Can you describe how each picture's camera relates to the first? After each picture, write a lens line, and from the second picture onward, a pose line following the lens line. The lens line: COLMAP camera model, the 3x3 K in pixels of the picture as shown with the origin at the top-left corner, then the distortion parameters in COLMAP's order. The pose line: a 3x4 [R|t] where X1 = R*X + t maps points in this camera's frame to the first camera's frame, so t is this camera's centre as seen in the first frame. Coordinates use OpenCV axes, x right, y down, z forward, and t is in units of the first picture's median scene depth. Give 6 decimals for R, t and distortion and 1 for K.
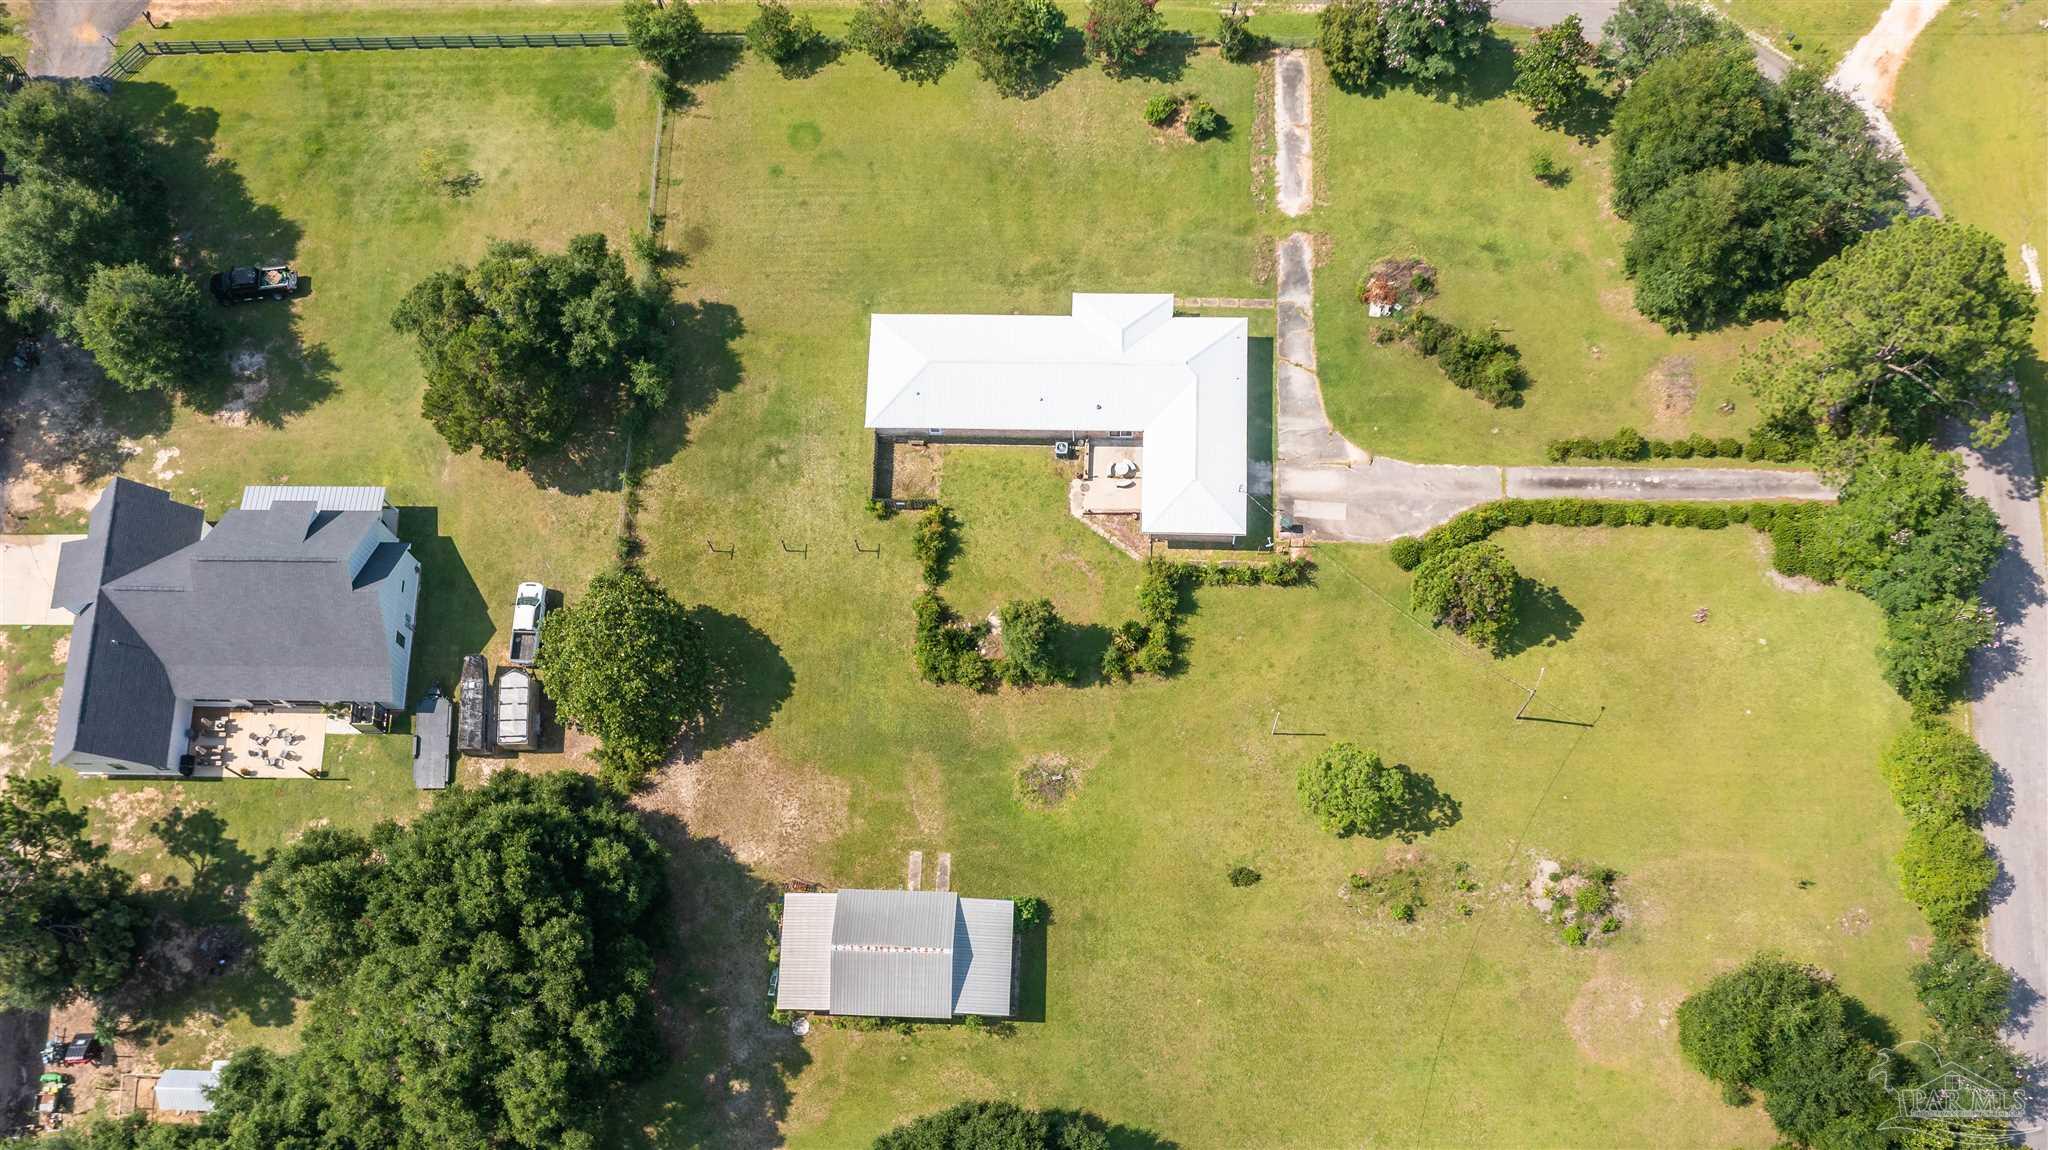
lens RADIAL K [[1633.2, 0, 1024.0], [0, 1633.2, 575.0], [0, 0, 1]] dist [-0.005037, 0.001294]
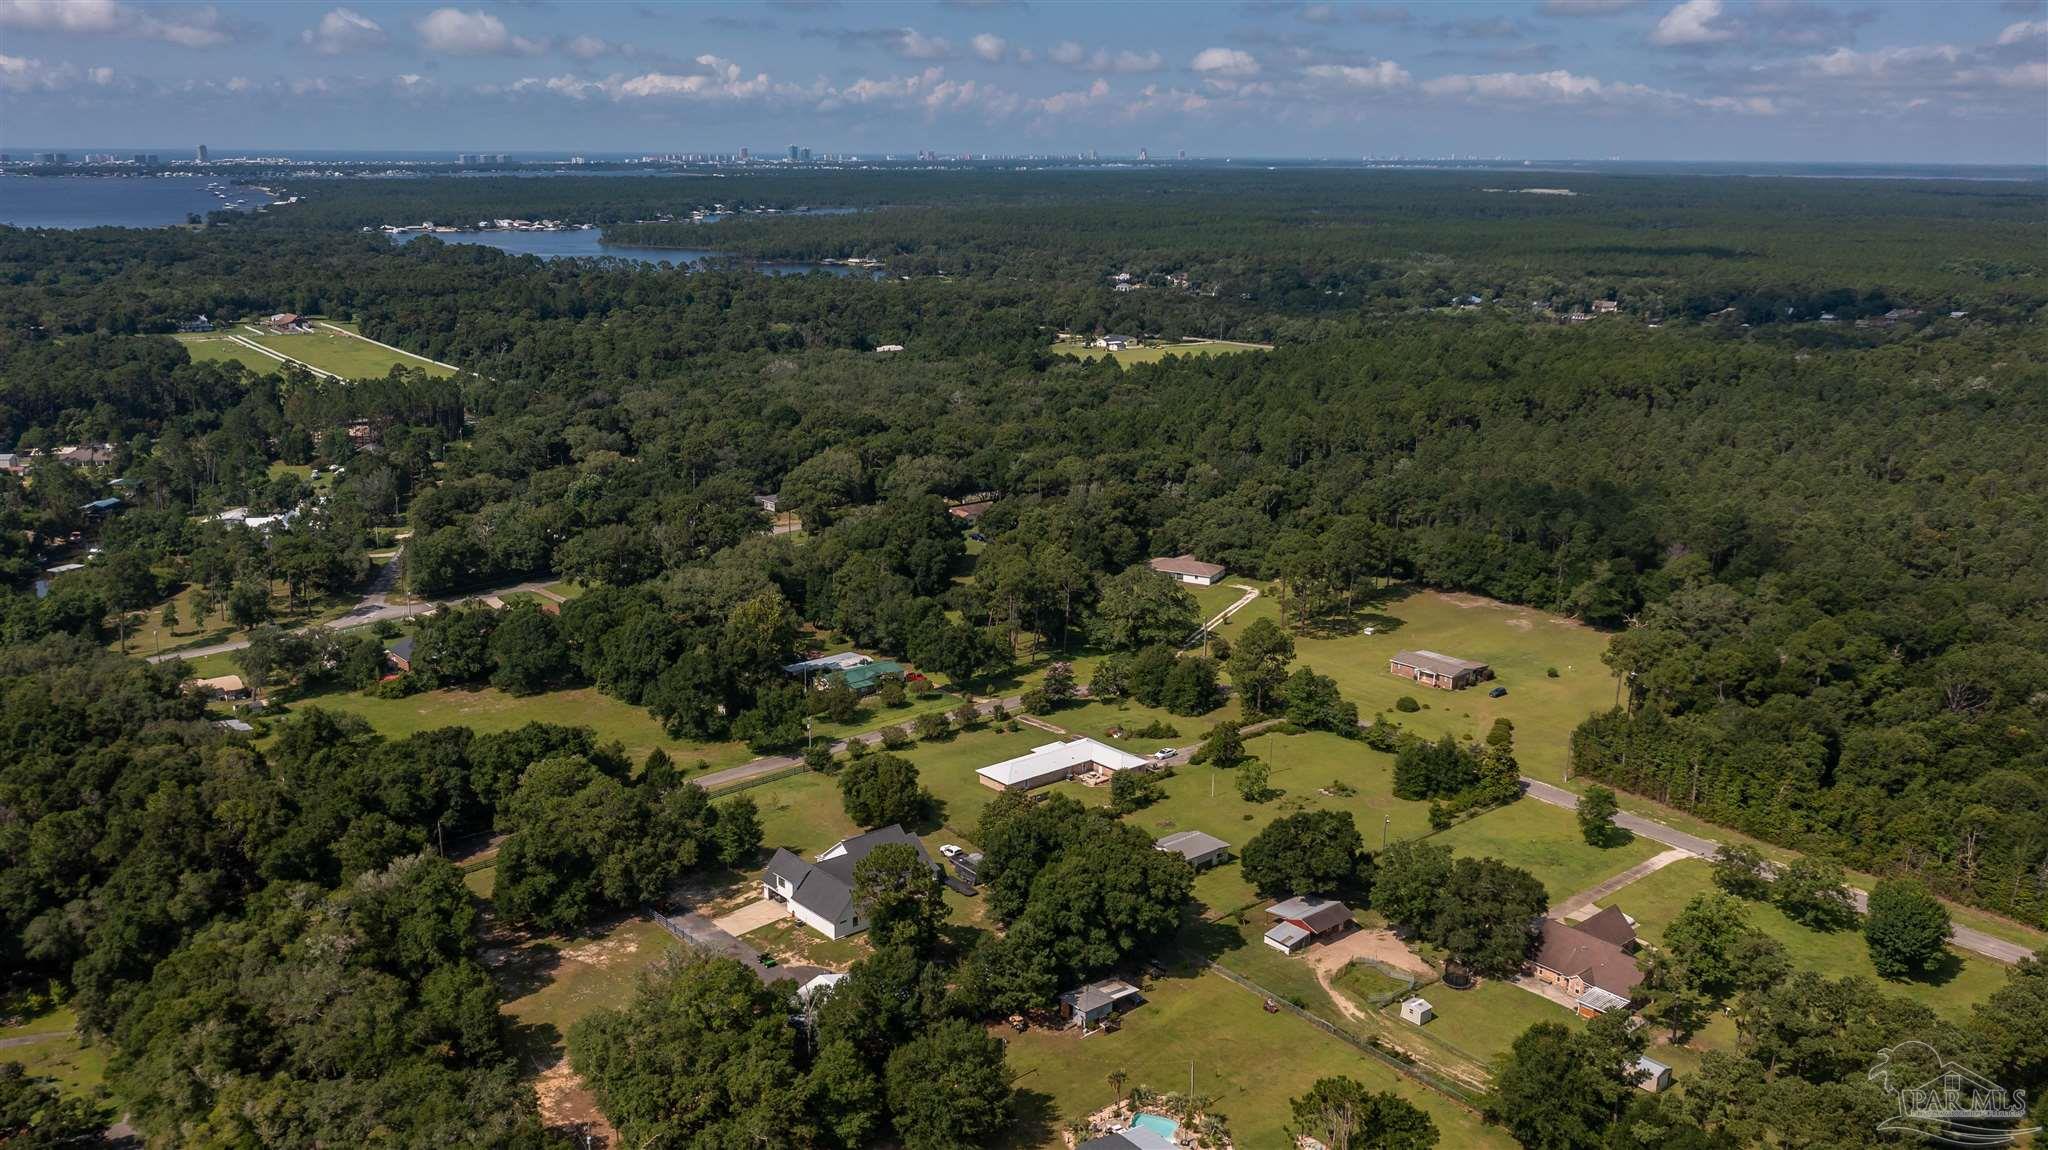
lens RADIAL K [[1633.2, 0, 1024.0], [0, 1633.2, 575.0], [0, 0, 1]] dist [-0.005037, 0.001294]
pose [[0.749936, -0.129289, 0.648753, -1.640784], [0.635532, 0.412954, -0.652356, 1.411969], [-0.183563, 0.901528, 0.391856, -0.262797]]
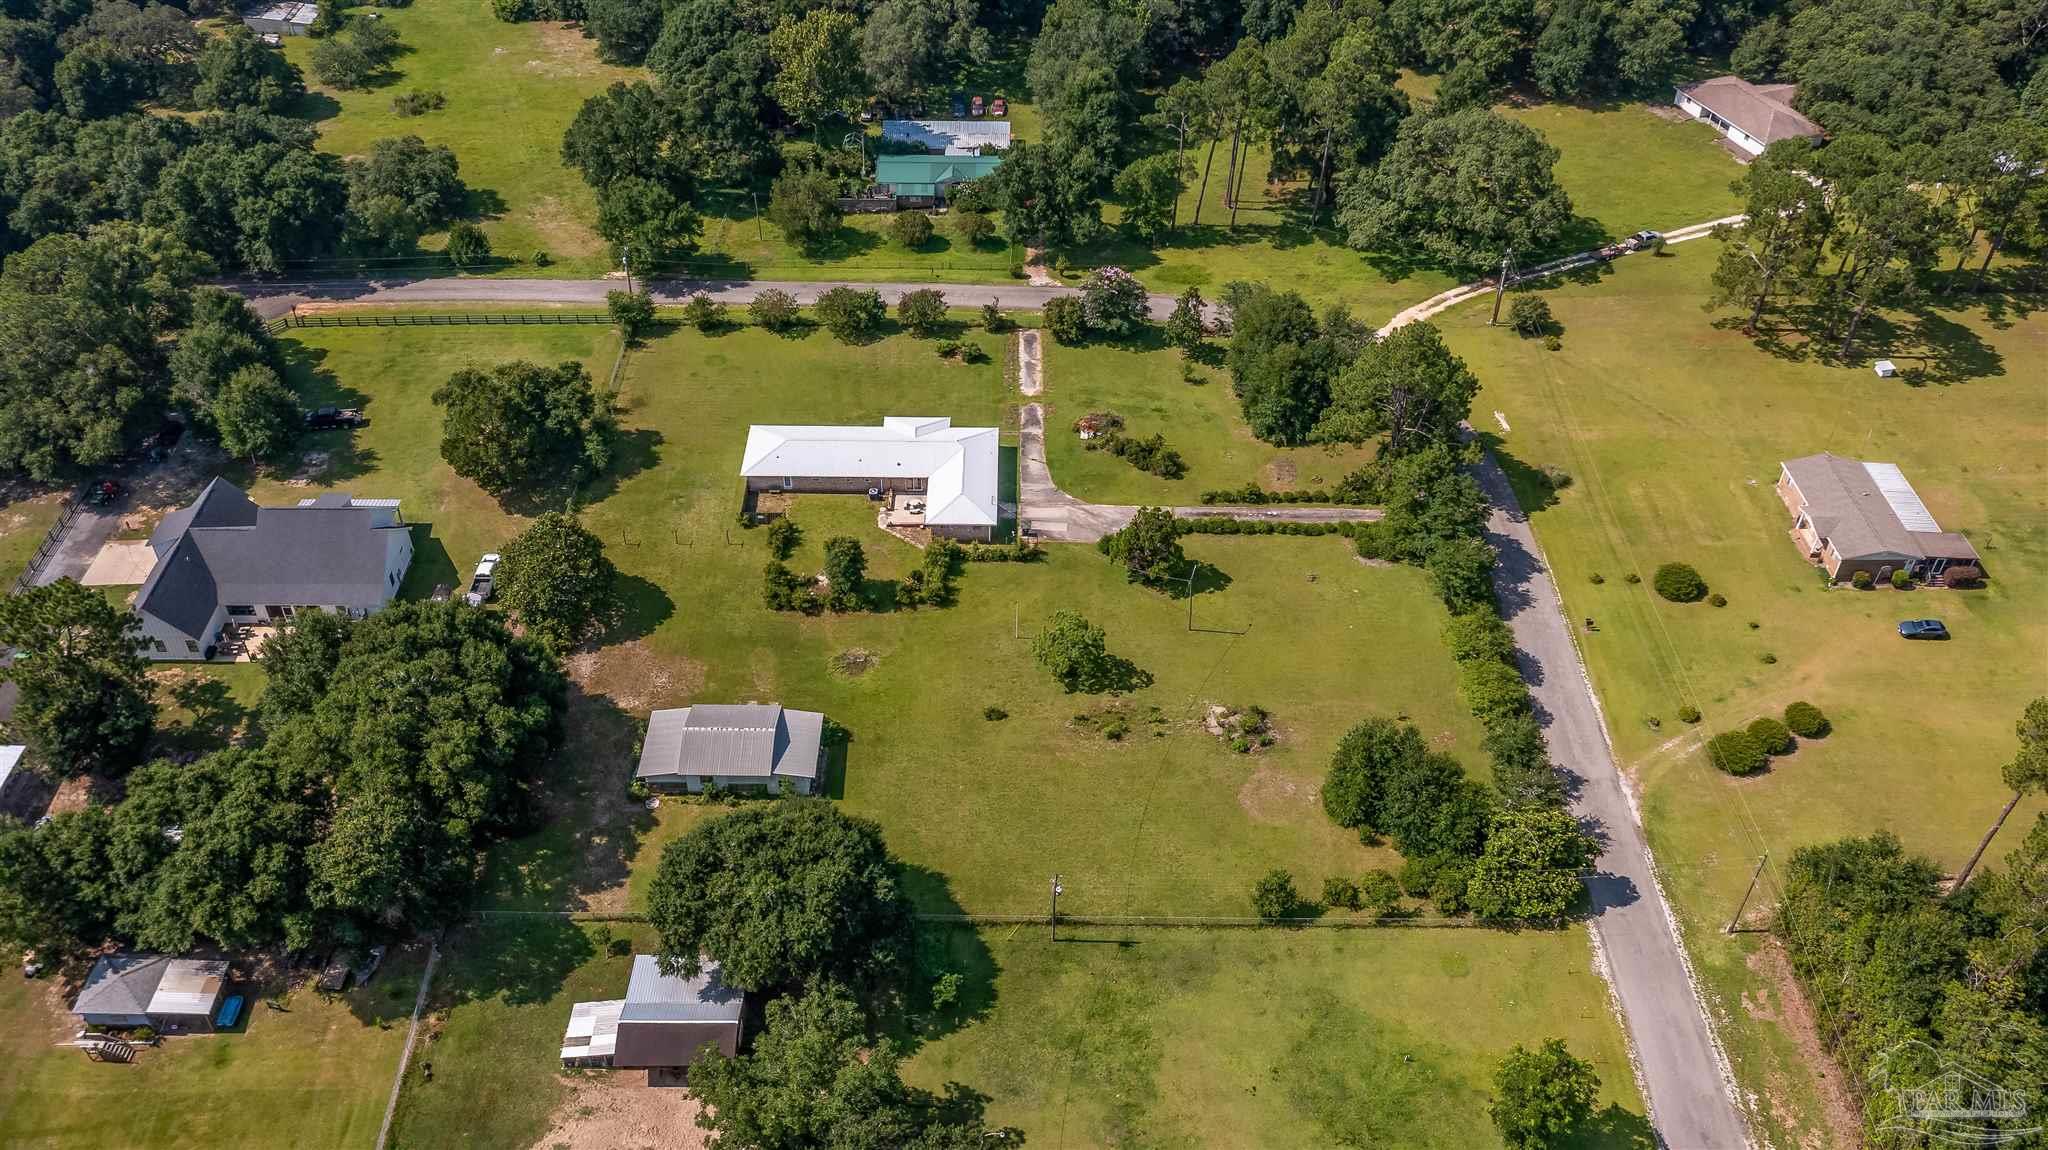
lens RADIAL K [[1667.8, 0, 1024.0], [0, 1667.8, 575.0], [0, 0, 1]] dist [-0.000139, 0.008007]
pose [[0.998416, 0.015030, 0.054218, 0.079095], [0.019845, 0.807651, -0.589327, 0.881419], [-0.052647, 0.589469, 0.806073, -0.178790]]
